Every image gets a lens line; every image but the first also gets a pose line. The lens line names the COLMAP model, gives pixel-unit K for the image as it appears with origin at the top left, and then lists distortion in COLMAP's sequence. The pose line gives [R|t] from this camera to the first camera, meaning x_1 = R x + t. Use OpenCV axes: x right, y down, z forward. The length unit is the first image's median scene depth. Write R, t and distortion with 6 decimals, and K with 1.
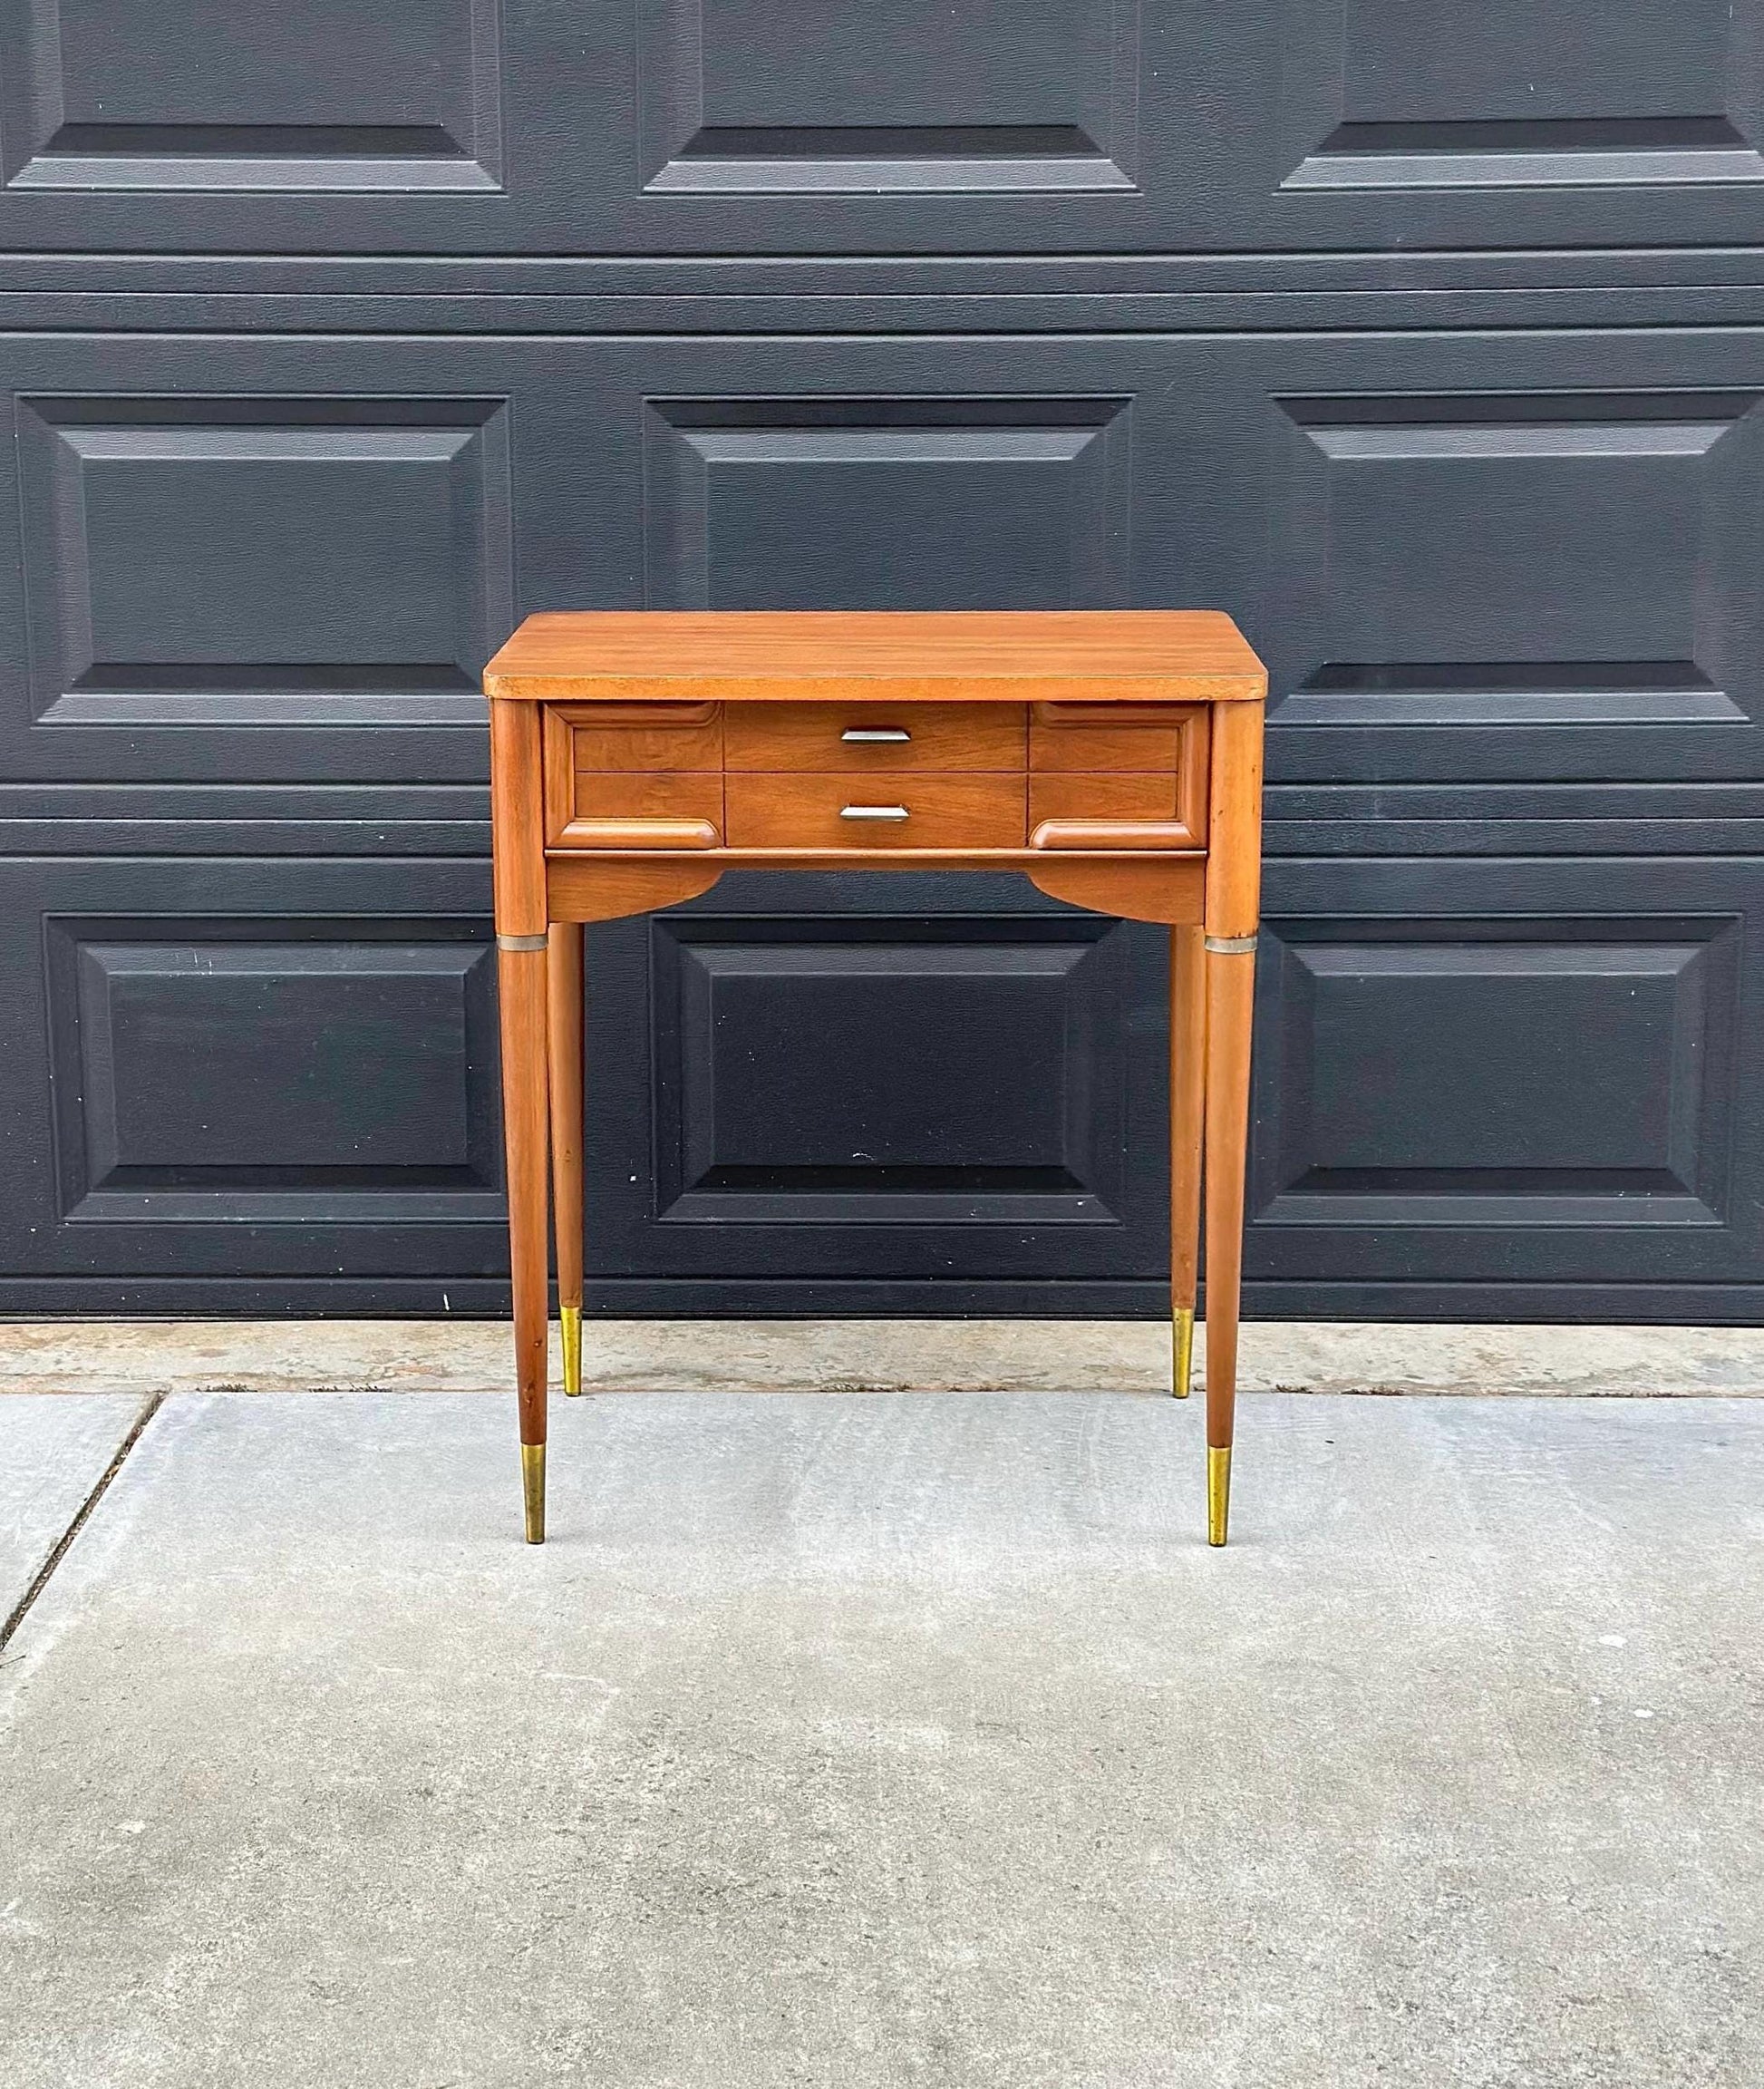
lens RADIAL K [[3541.3, 0, 823.4], [0, 3541.3, 1038.2], [0, 0, 1]] dist [0.145128, 0.005327]
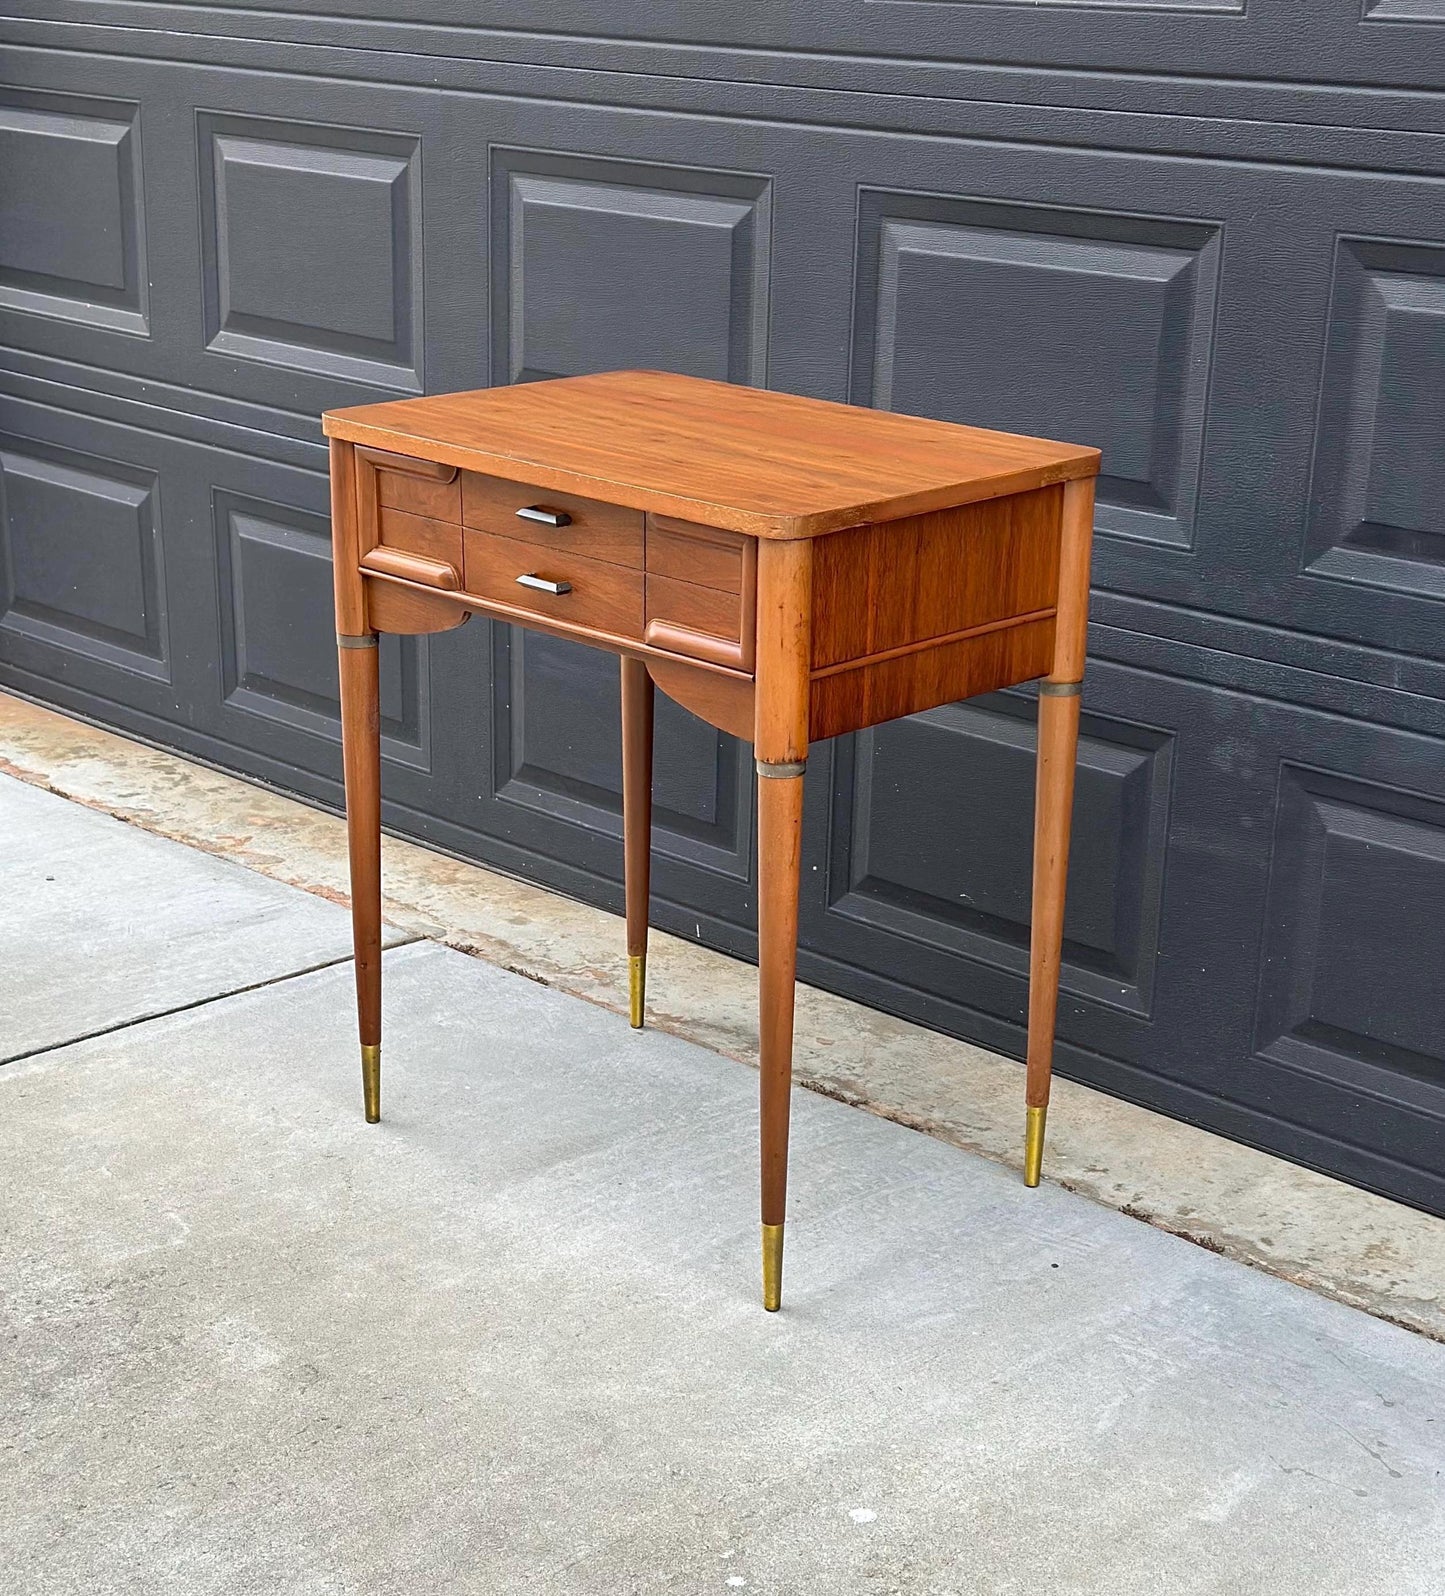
lens RADIAL K [[2761.2, 0, 758.9], [0, 2761.2, 911.6], [0, 0, 1]] dist [0.168819, -0.212537]
pose [[0.729854, 0.248242, -0.636937, 0.548765], [-0.177471, 0.968596, 0.174143, -0.108271], [0.660164, -0.014061, 0.750990, 0.324417]]
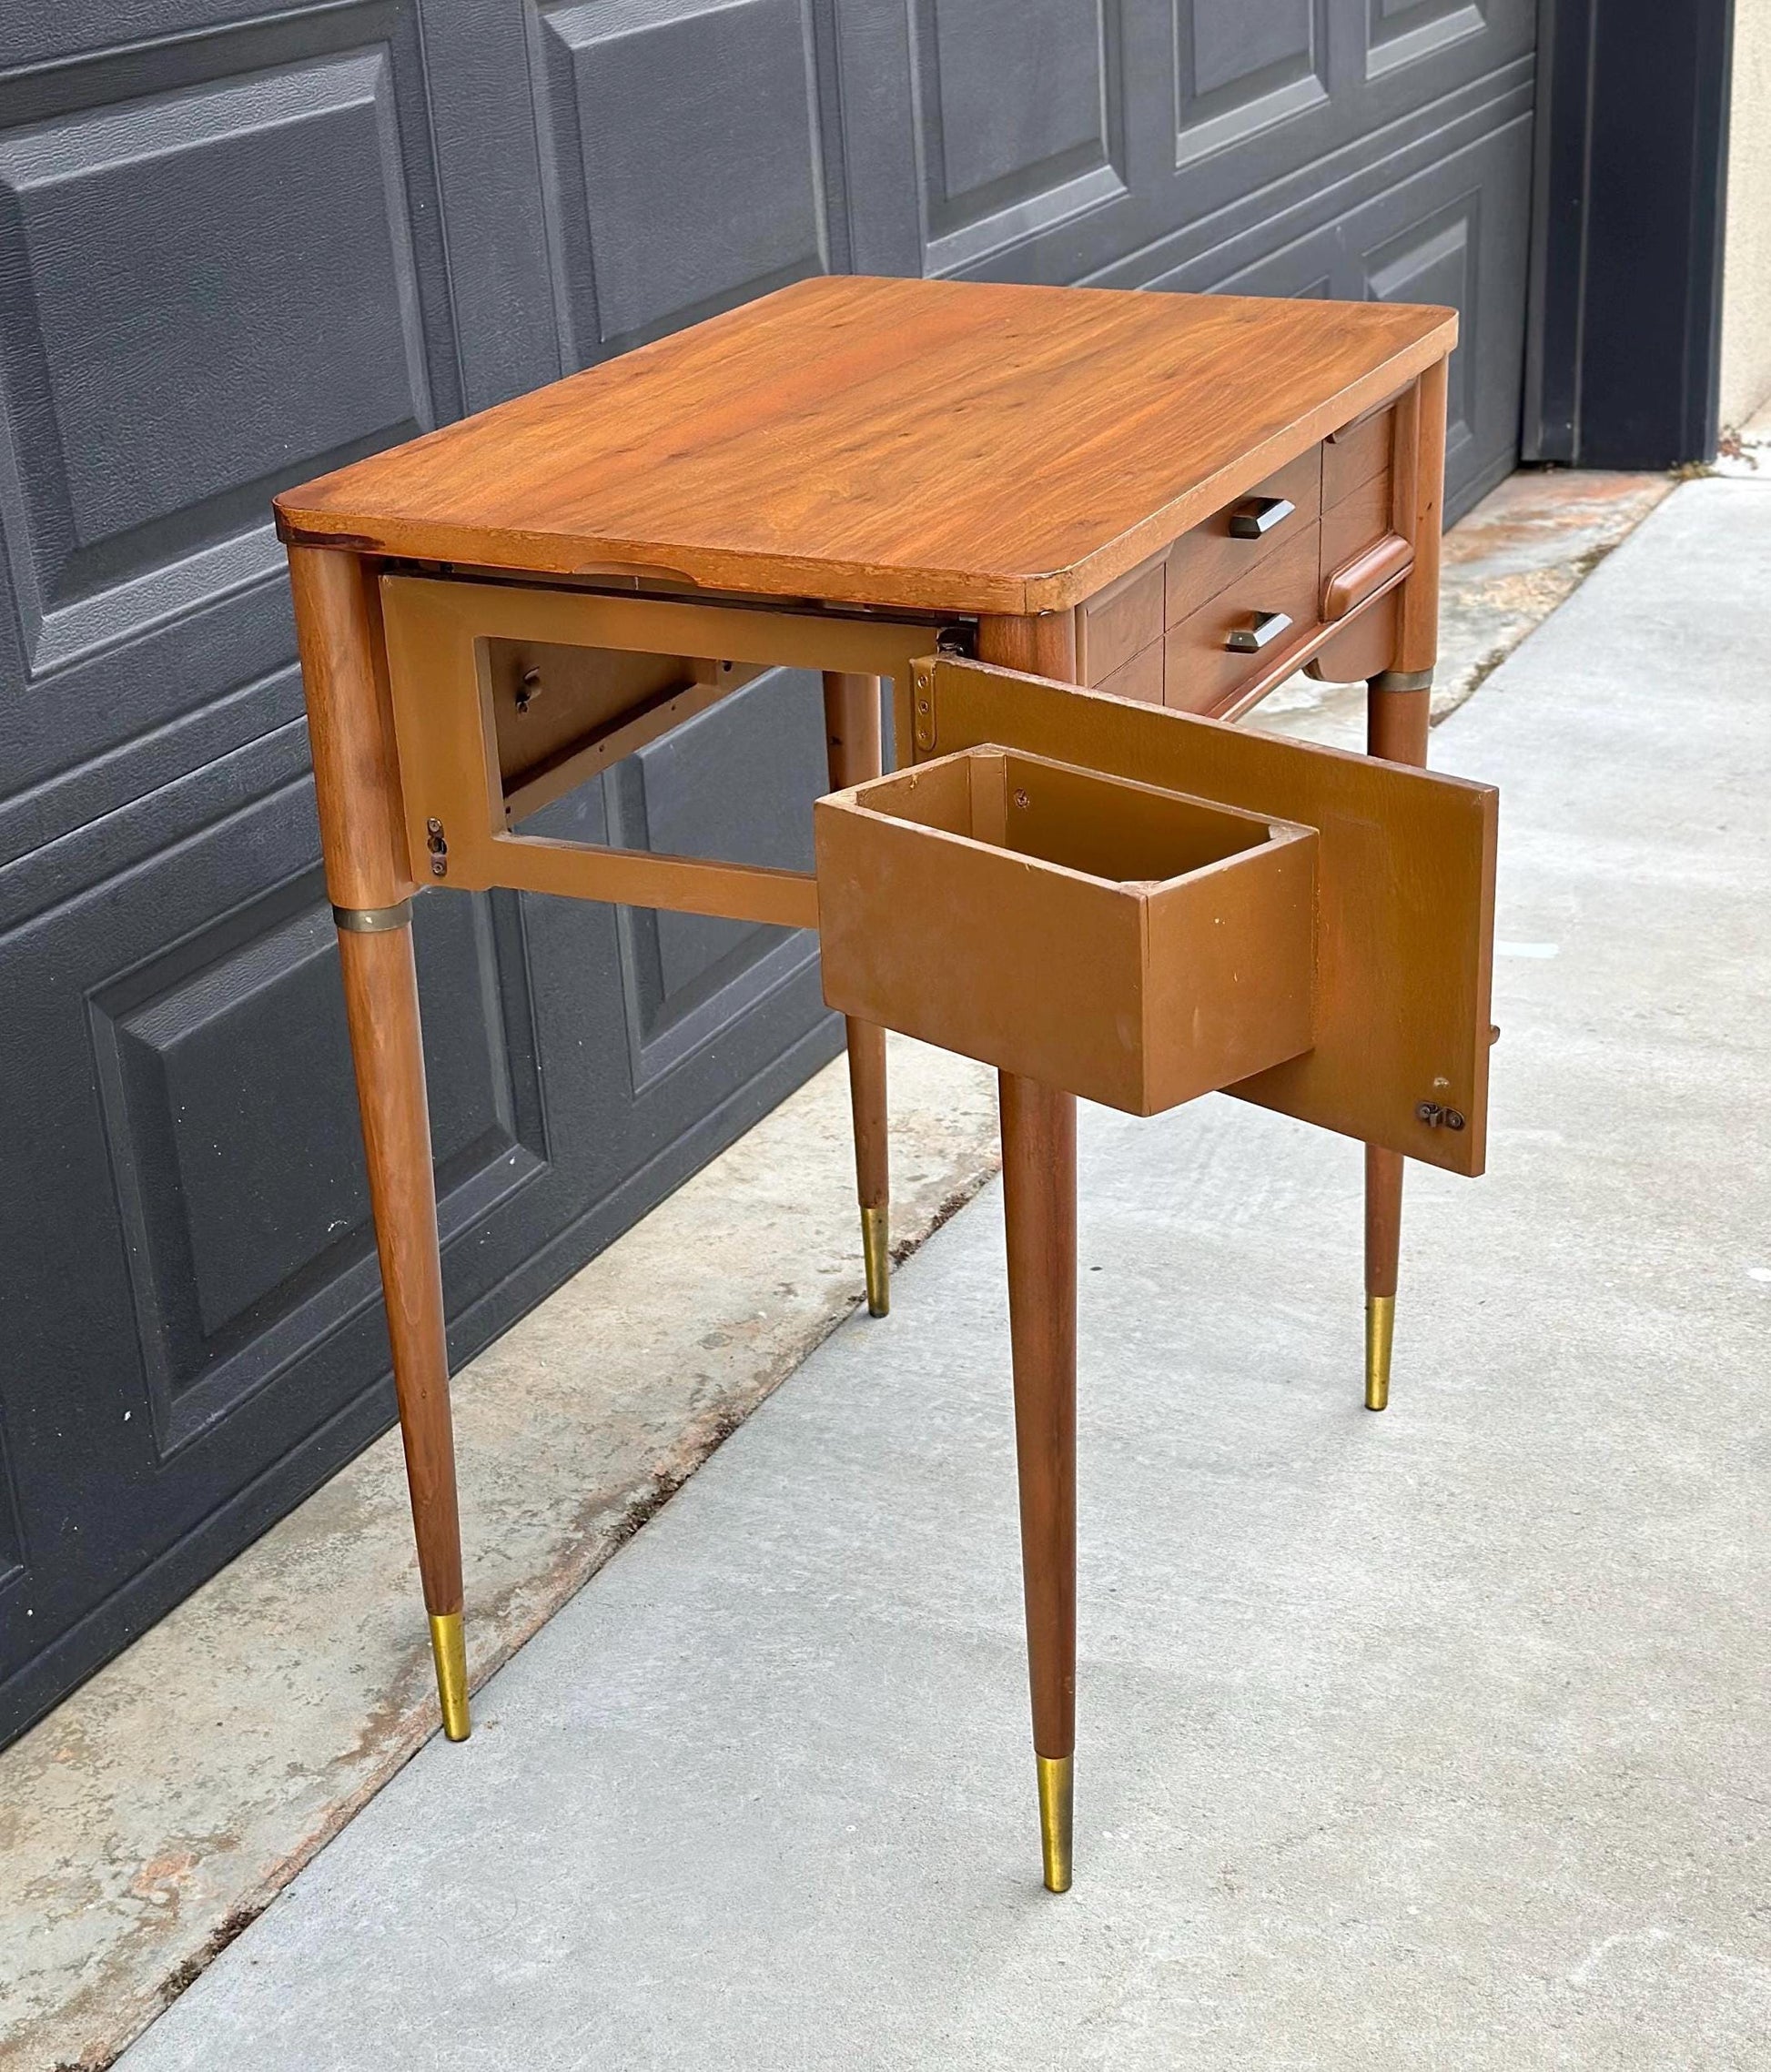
lens RADIAL K [[3387.0, 0, 876.2], [0, 3387.0, 1128.6], [0, 0, 1]] dist [0.157145, -0.127576]
pose [[0.414504, -0.386792, 0.823759, -0.491902], [0.245405, 0.919157, 0.308102, -0.163670], [-0.876335, 0.074445, 0.475915, 0.645993]]
